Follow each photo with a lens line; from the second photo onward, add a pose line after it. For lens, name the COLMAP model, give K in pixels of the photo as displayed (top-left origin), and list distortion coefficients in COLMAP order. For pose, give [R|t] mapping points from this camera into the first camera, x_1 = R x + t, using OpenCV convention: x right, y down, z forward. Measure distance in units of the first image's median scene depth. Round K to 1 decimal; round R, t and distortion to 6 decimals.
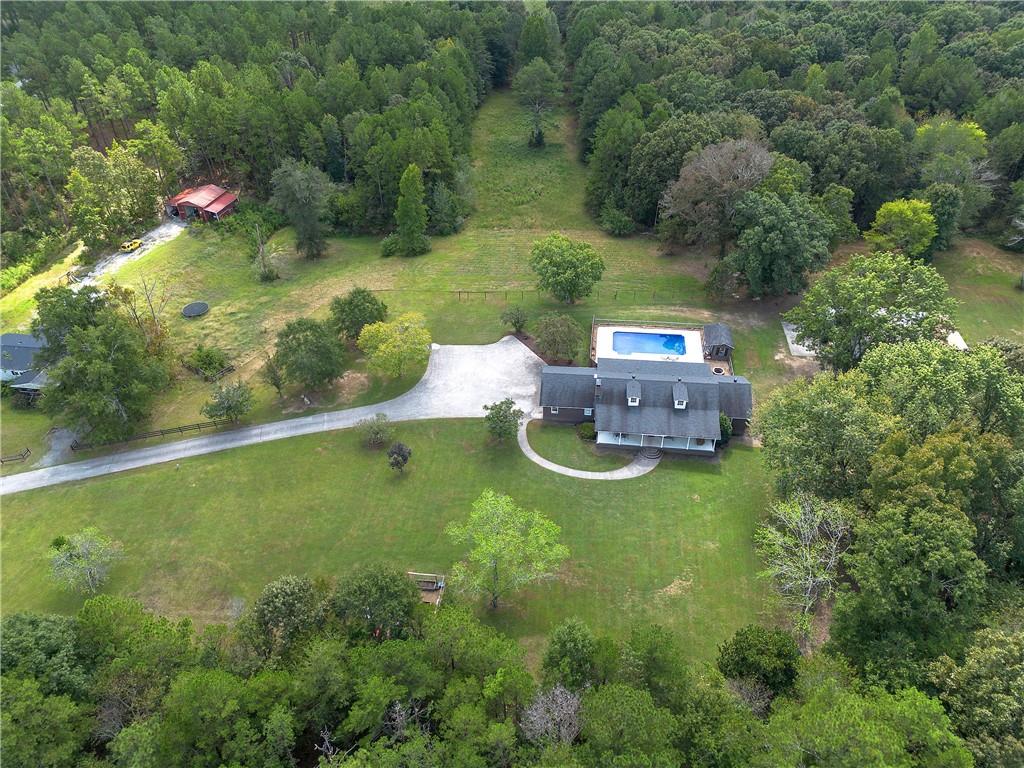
lens RADIAL K [[723.8, 0, 512.0], [0, 723.8, 384.0], [0, 0, 1]] dist [0.062718, -0.052223]
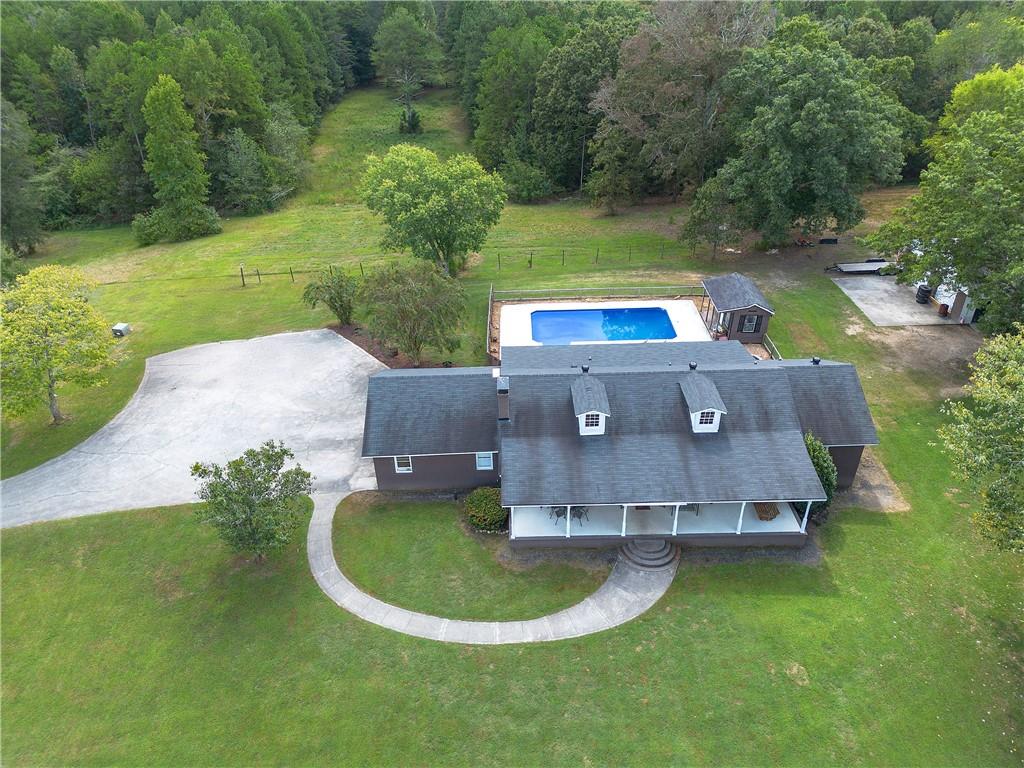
lens RADIAL K [[723.8, 0, 512.0], [0, 723.8, 384.0], [0, 0, 1]] dist [0.062718, -0.052223]
pose [[0.991621, -0.071125, 0.107842, 0.068102], [0.082933, 0.990544, -0.109293, 0.034996], [-0.099049, 0.117321, 0.988142, 0.503771]]
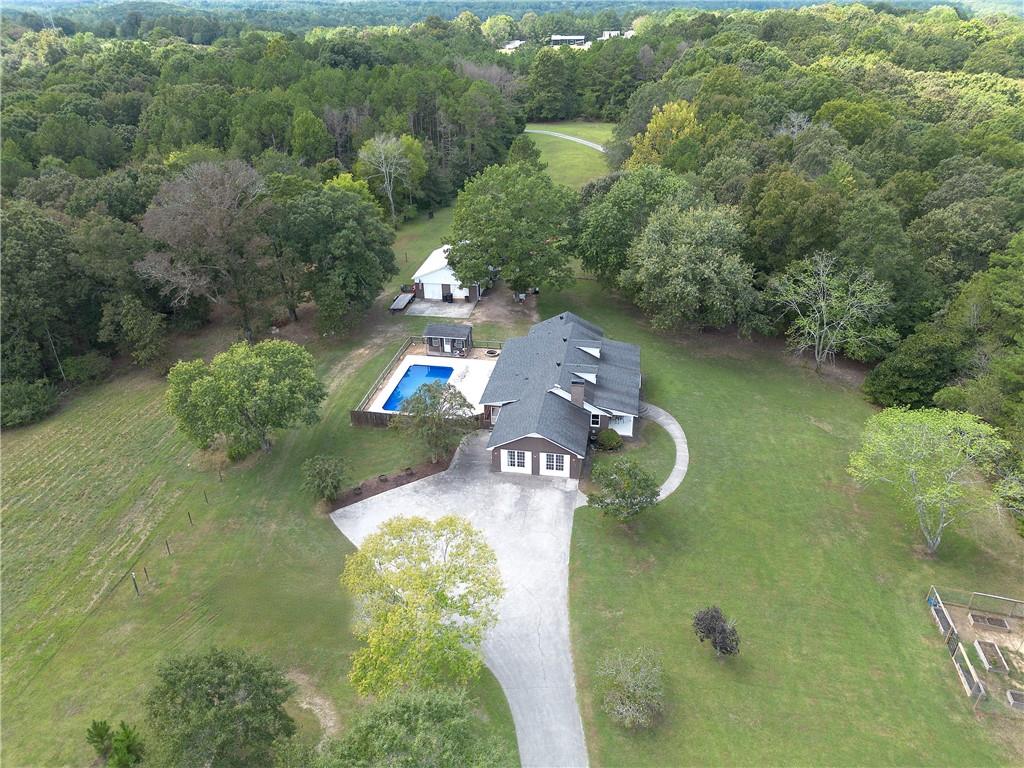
lens RADIAL K [[723.8, 0, 512.0], [0, 723.8, 384.0], [0, 0, 1]] dist [0.062718, -0.052223]
pose [[0.054457, -0.455817, 0.888406, -0.441948], [0.634786, 0.702595, 0.321571, -0.229947], [-0.770767, 0.546436, 0.327607, 0.682689]]
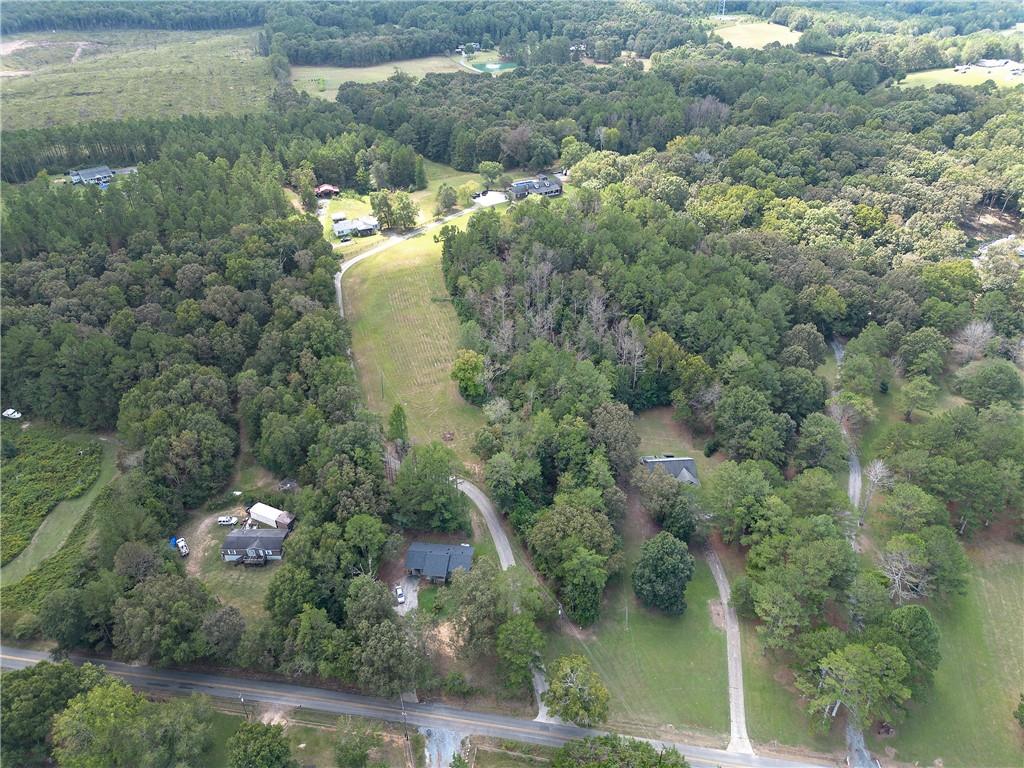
lens RADIAL K [[723.8, 0, 512.0], [0, 723.8, 384.0], [0, 0, 1]] dist [0.062718, -0.052223]
pose [[0.837654, -0.293715, 0.460508, -1.681080], [0.346734, 0.937389, -0.032829, 0.900996], [-0.422032, 0.187173, 0.887048, -1.793352]]
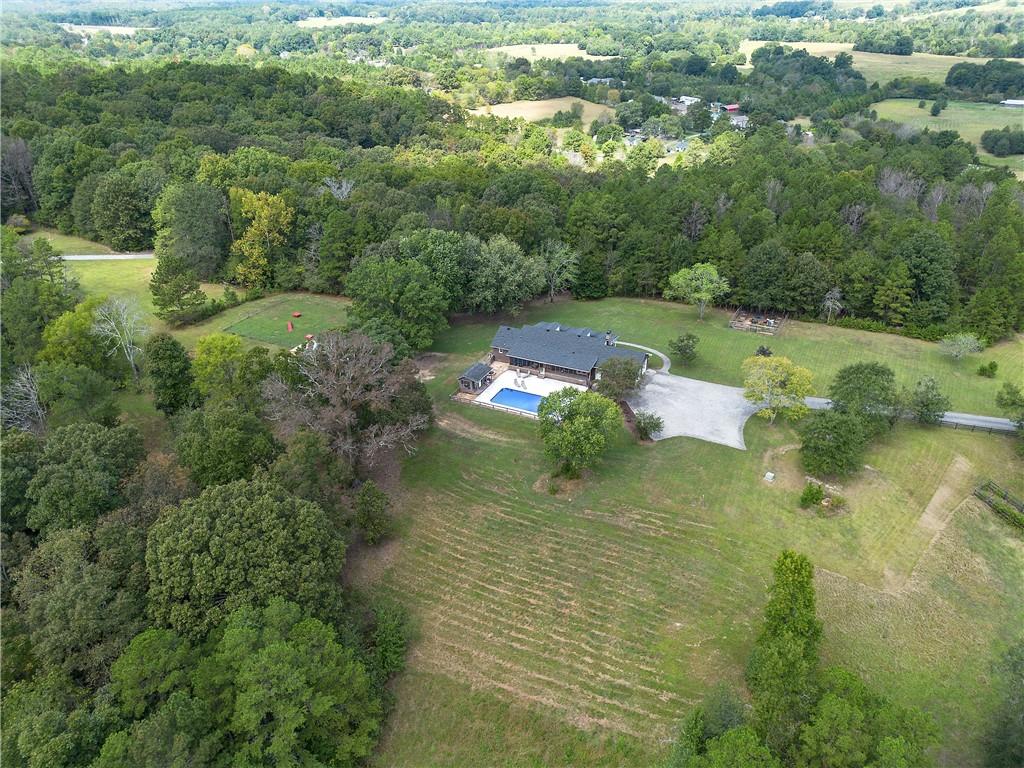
lens RADIAL K [[723.8, 0, 512.0], [0, 723.8, 384.0], [0, 0, 1]] dist [0.062718, -0.052223]
pose [[-0.943230, -0.133011, 0.304343, -0.110827], [0.232114, 0.391437, 0.890449, -1.006295], [-0.237571, 0.910541, -0.338341, 1.327254]]
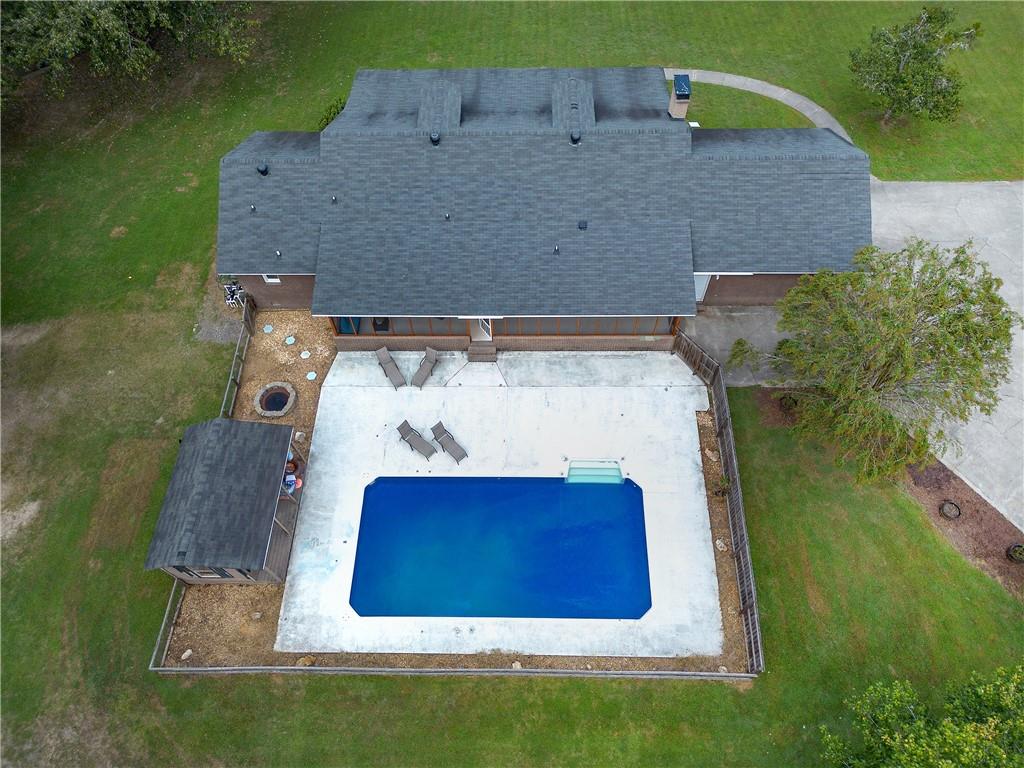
lens RADIAL K [[727.2, 0, 512.0], [0, 727.2, 384.0], [0, 0, 1]] dist [0.061189, -0.060486]
pose [[-0.994014, 0.107579, -0.019042, 0.182013], [-0.033427, -0.133547, 0.990479, -0.291169], [0.104011, 0.985186, 0.136344, 0.903703]]
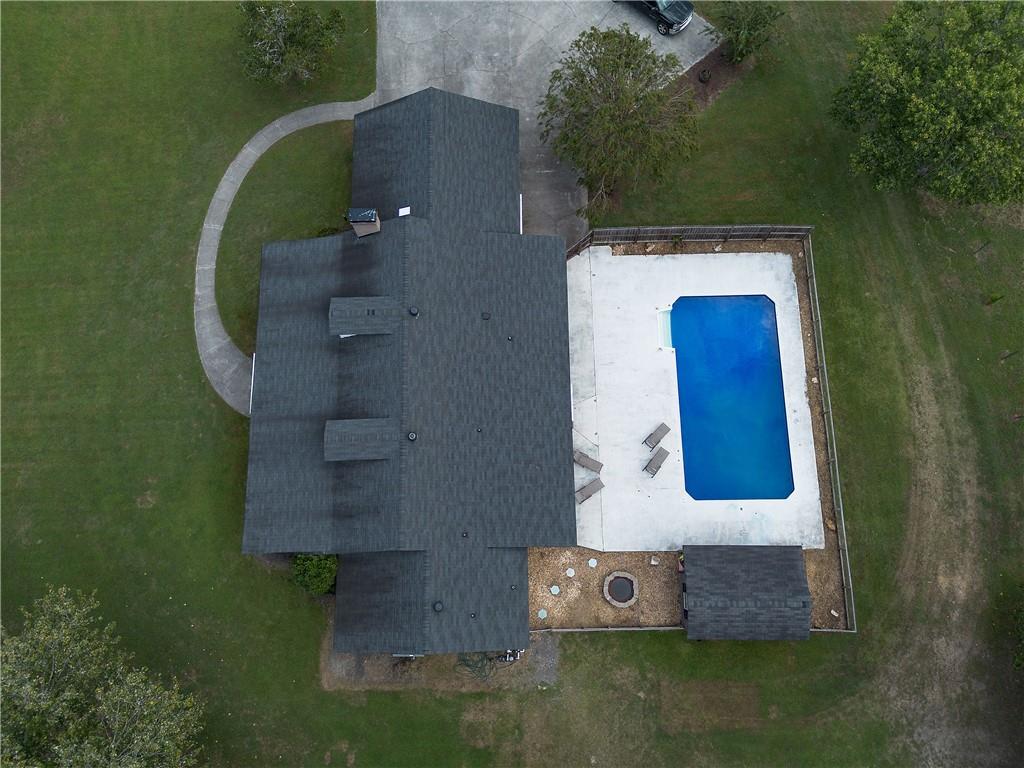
lens RADIAL K [[770.8, 0, 512.0], [0, 770.8, 384.0], [0, 0, 1]] dist [0.064089, -0.063623]
pose [[0.133104, 0.964174, -0.229459, 0.250887], [-0.607272, 0.262308, 0.749943, -0.264332], [0.783265, 0.039524, 0.620430, 0.687592]]
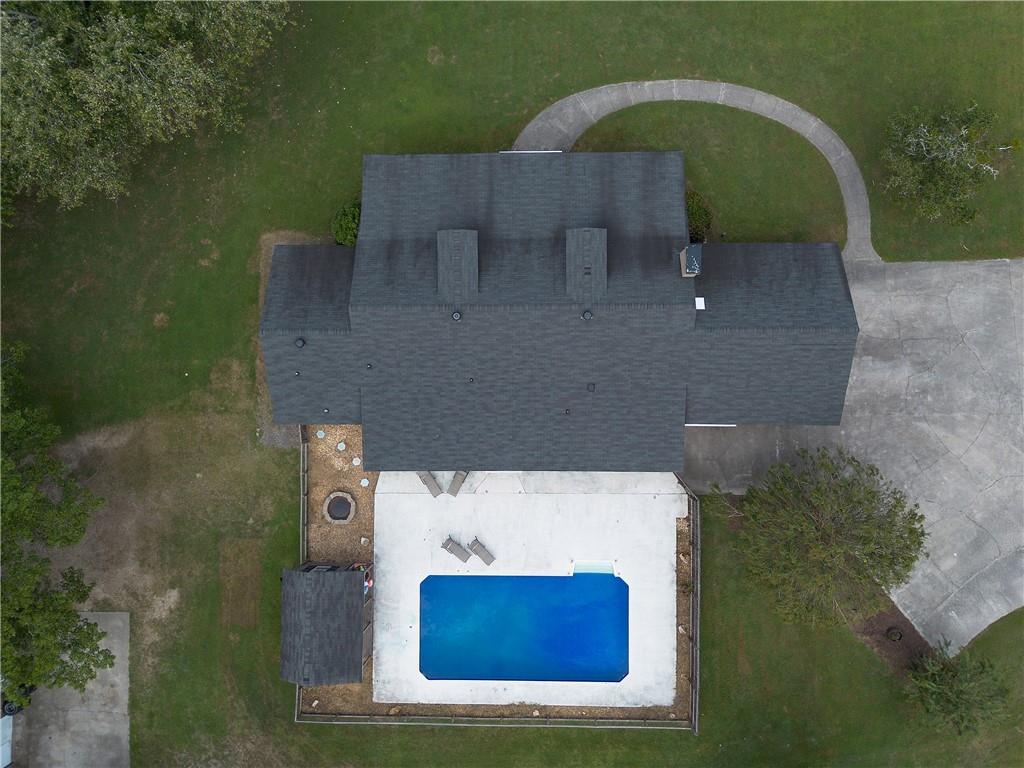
lens RADIAL K [[740.1, 0, 512.0], [0, 740.1, 384.0], [0, 0, 1]] dist [0.070012, -0.072984]
pose [[-0.992044, 0.117361, 0.045556, 0.163012], [-0.036670, -0.615549, 0.787245, -0.258421], [0.120434, 0.779311, 0.614955, 0.687546]]
